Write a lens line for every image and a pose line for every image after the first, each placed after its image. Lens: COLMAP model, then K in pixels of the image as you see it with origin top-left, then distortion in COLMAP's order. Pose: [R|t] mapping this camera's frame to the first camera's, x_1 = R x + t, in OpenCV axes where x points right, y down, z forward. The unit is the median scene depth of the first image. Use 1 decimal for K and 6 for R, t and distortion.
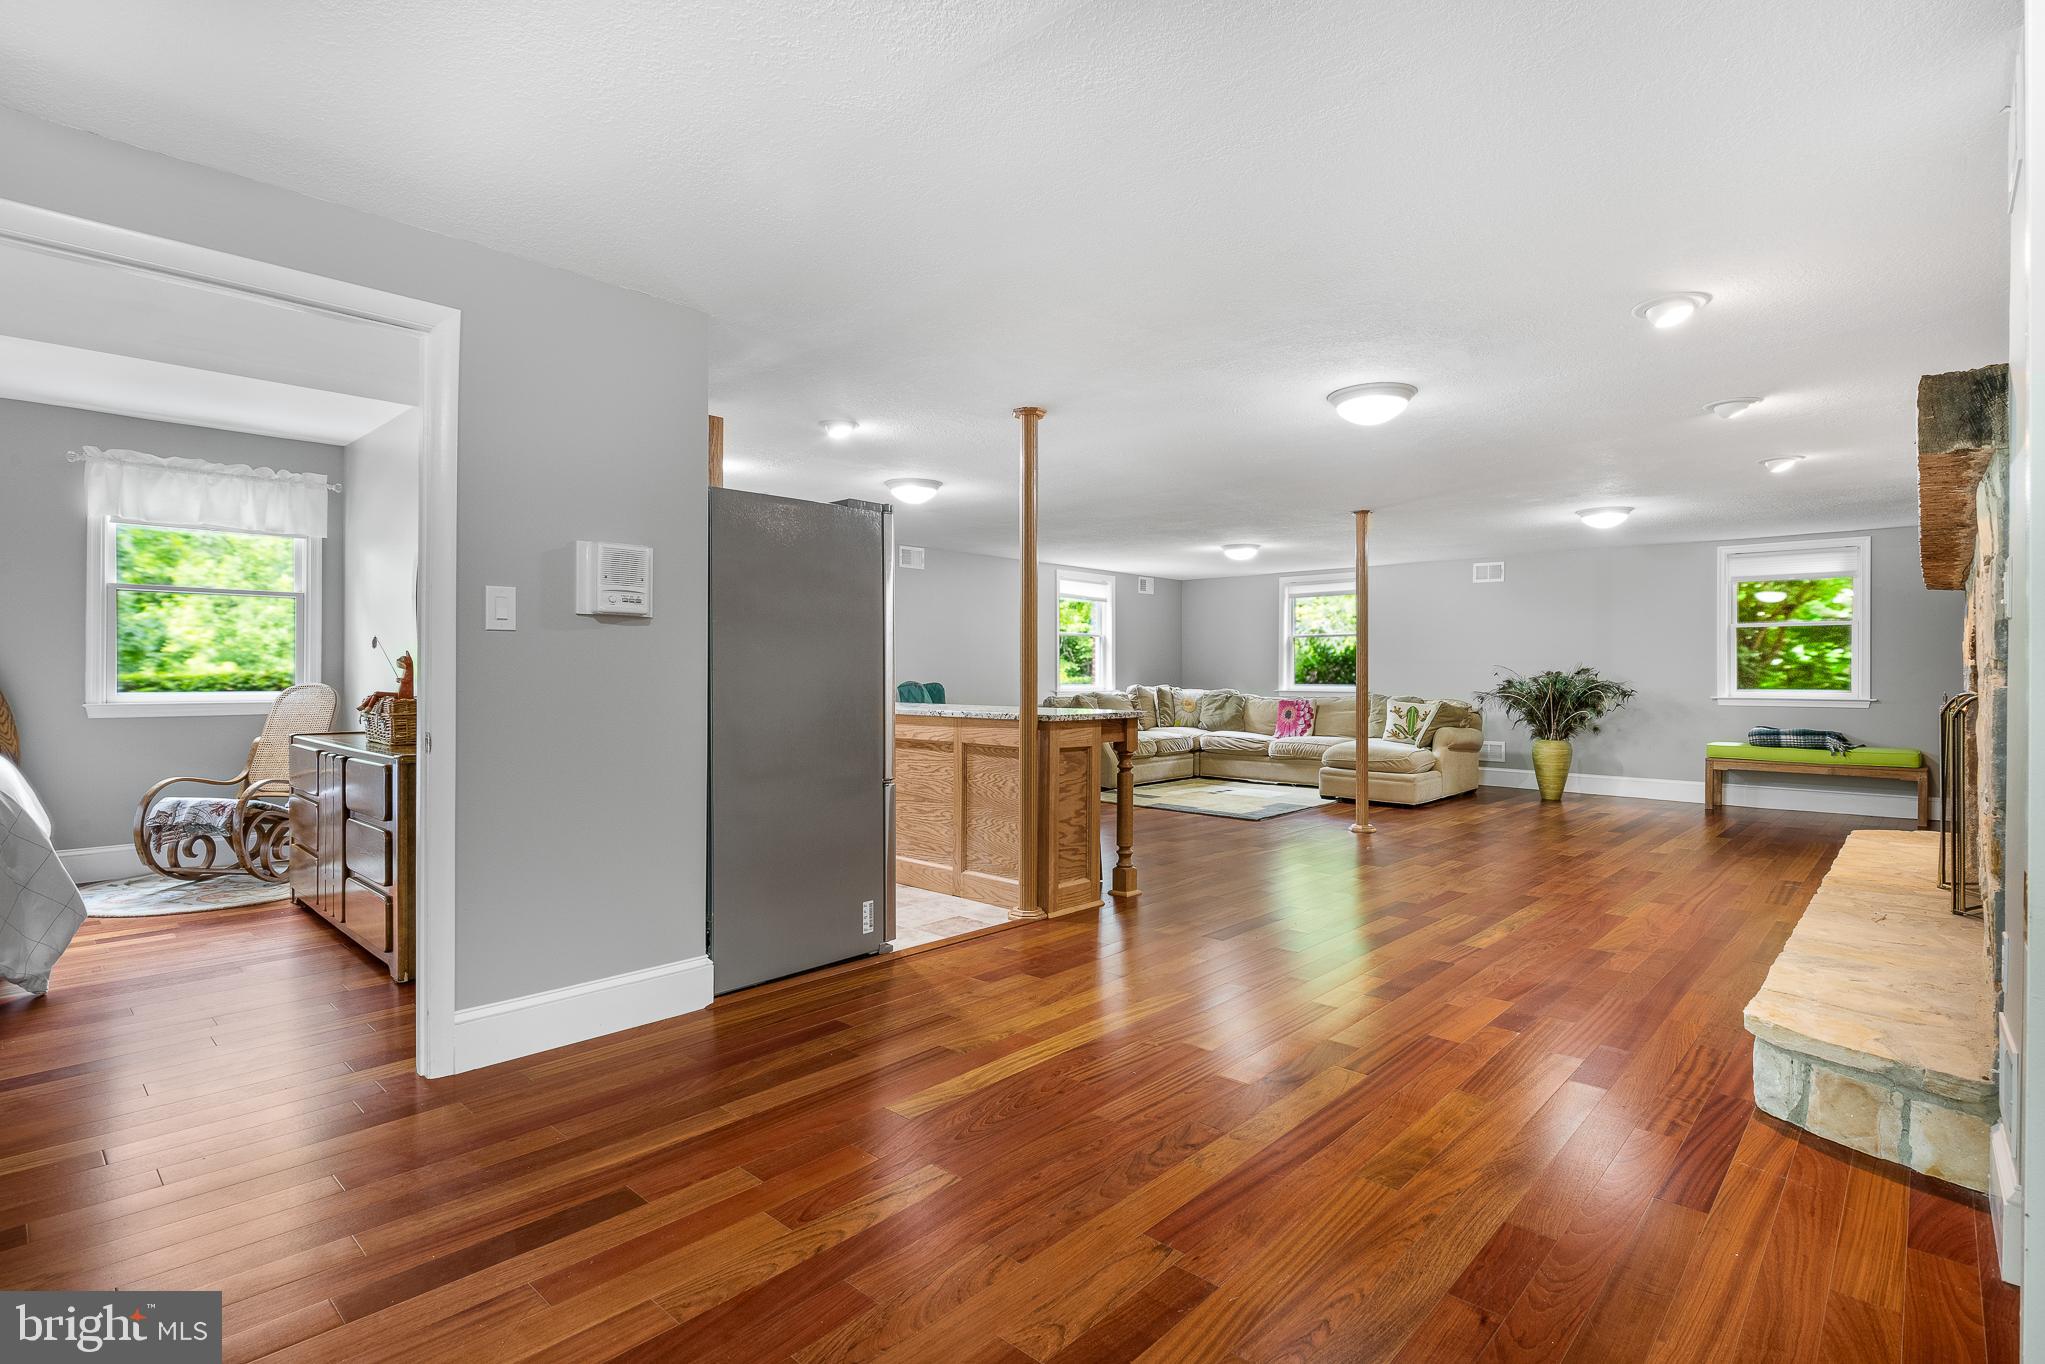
lens RADIAL K [[986.4, 0, 1024.1], [0, 986.4, 679.8], [0, 0, 1]] dist [-0.006490, -0.000511]
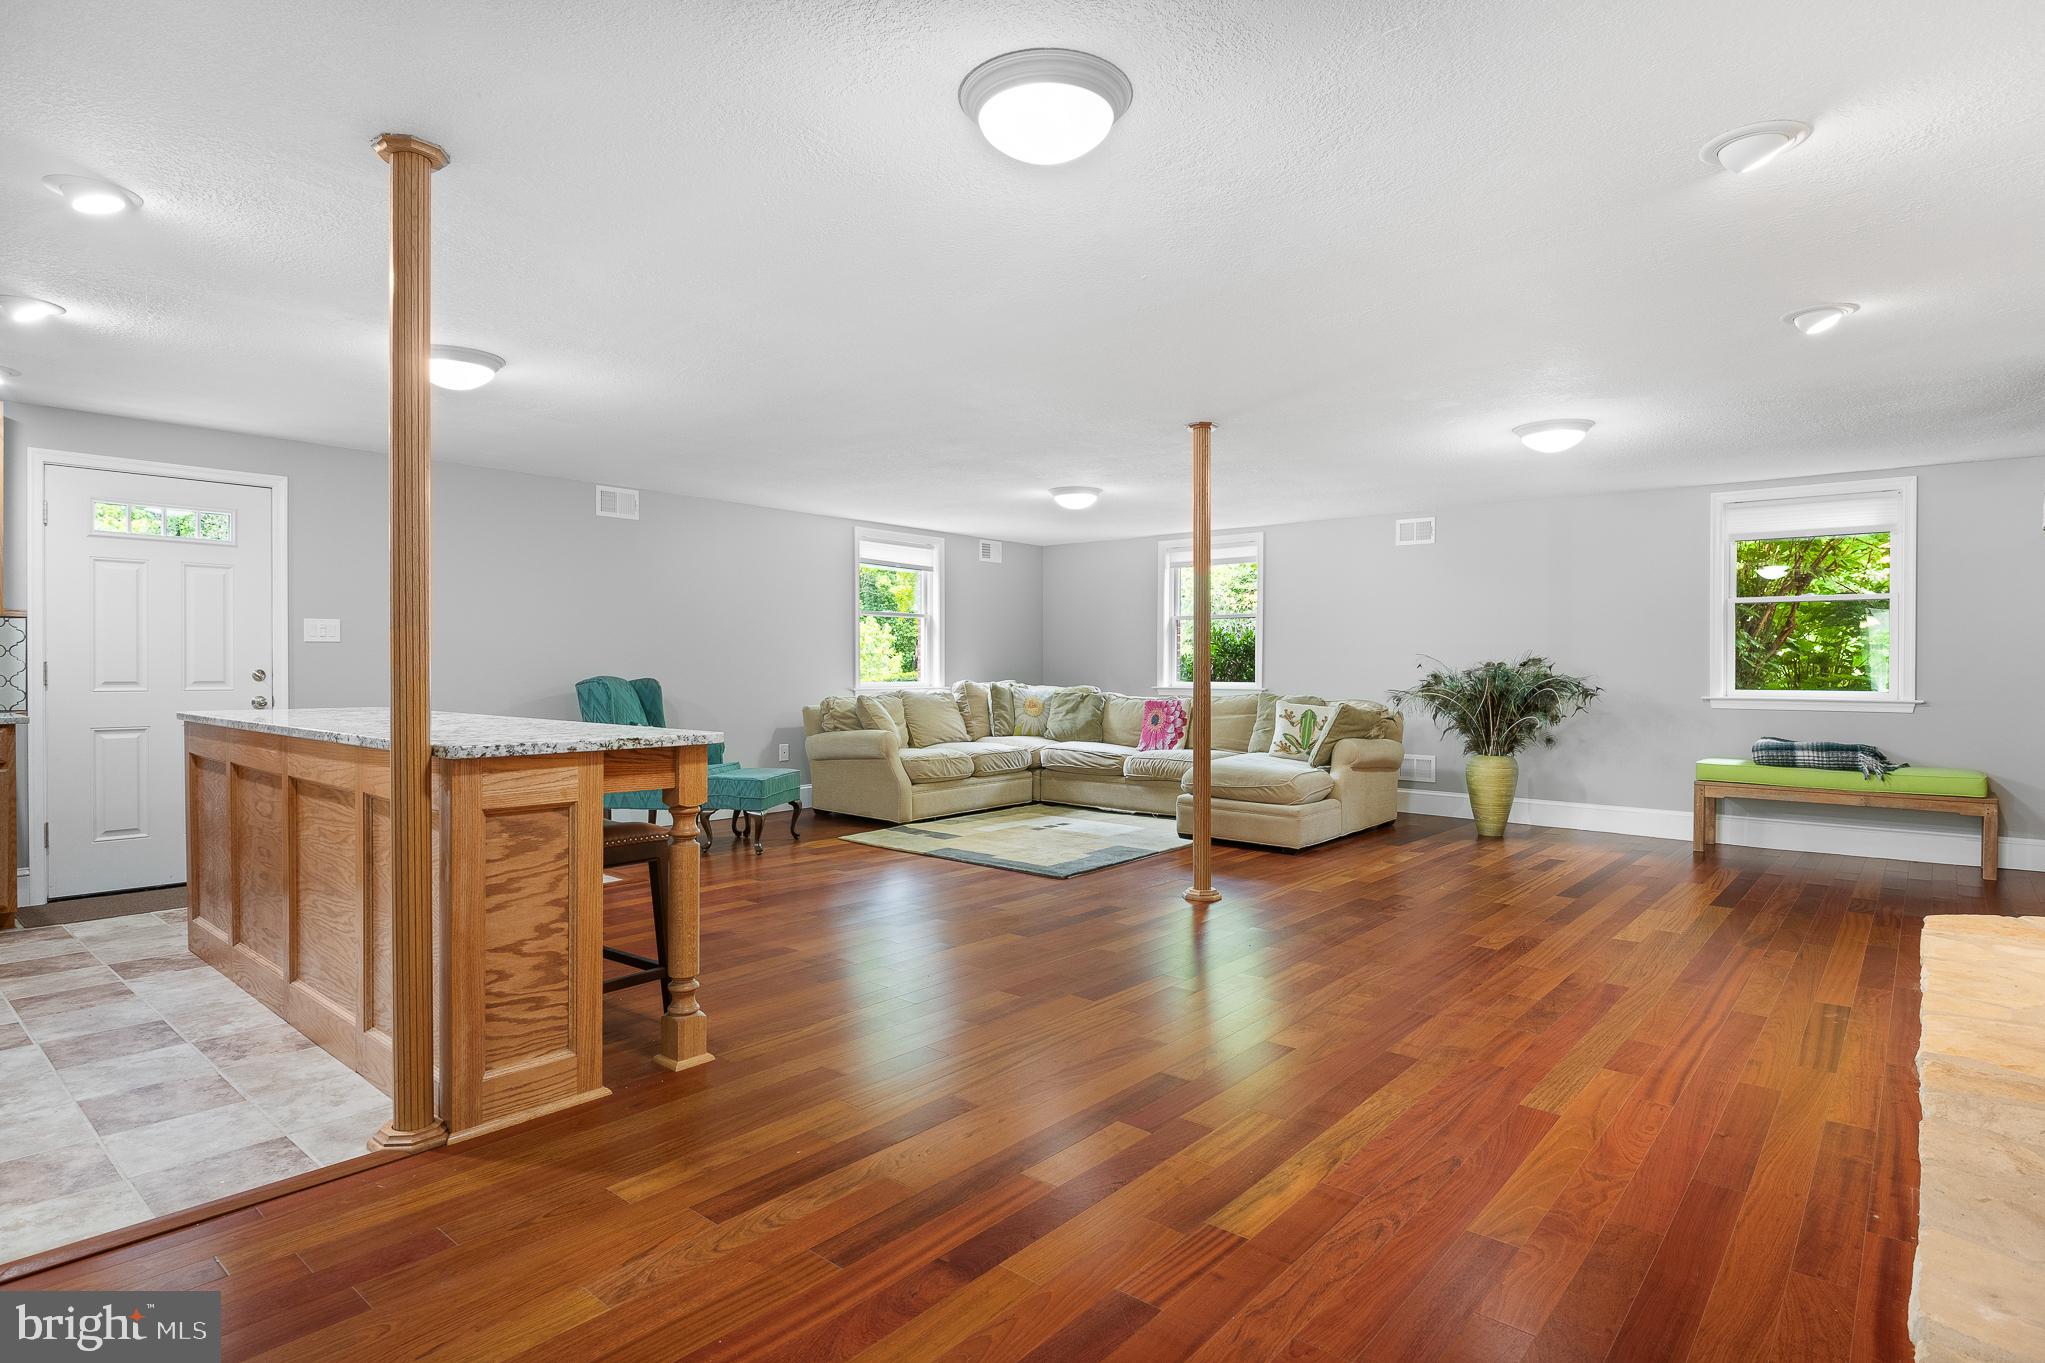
lens RADIAL K [[1067.0, 0, 1020.7], [0, 1067.0, 679.2], [0, 0, 1]] dist [-0.005293, -0.001862]
pose [[0.999022, -0.000491, 0.044210, 0.147589], [0.000200, 0.999978, 0.006598, -0.001394], [-0.044213, -0.006583, 0.999000, 0.217122]]
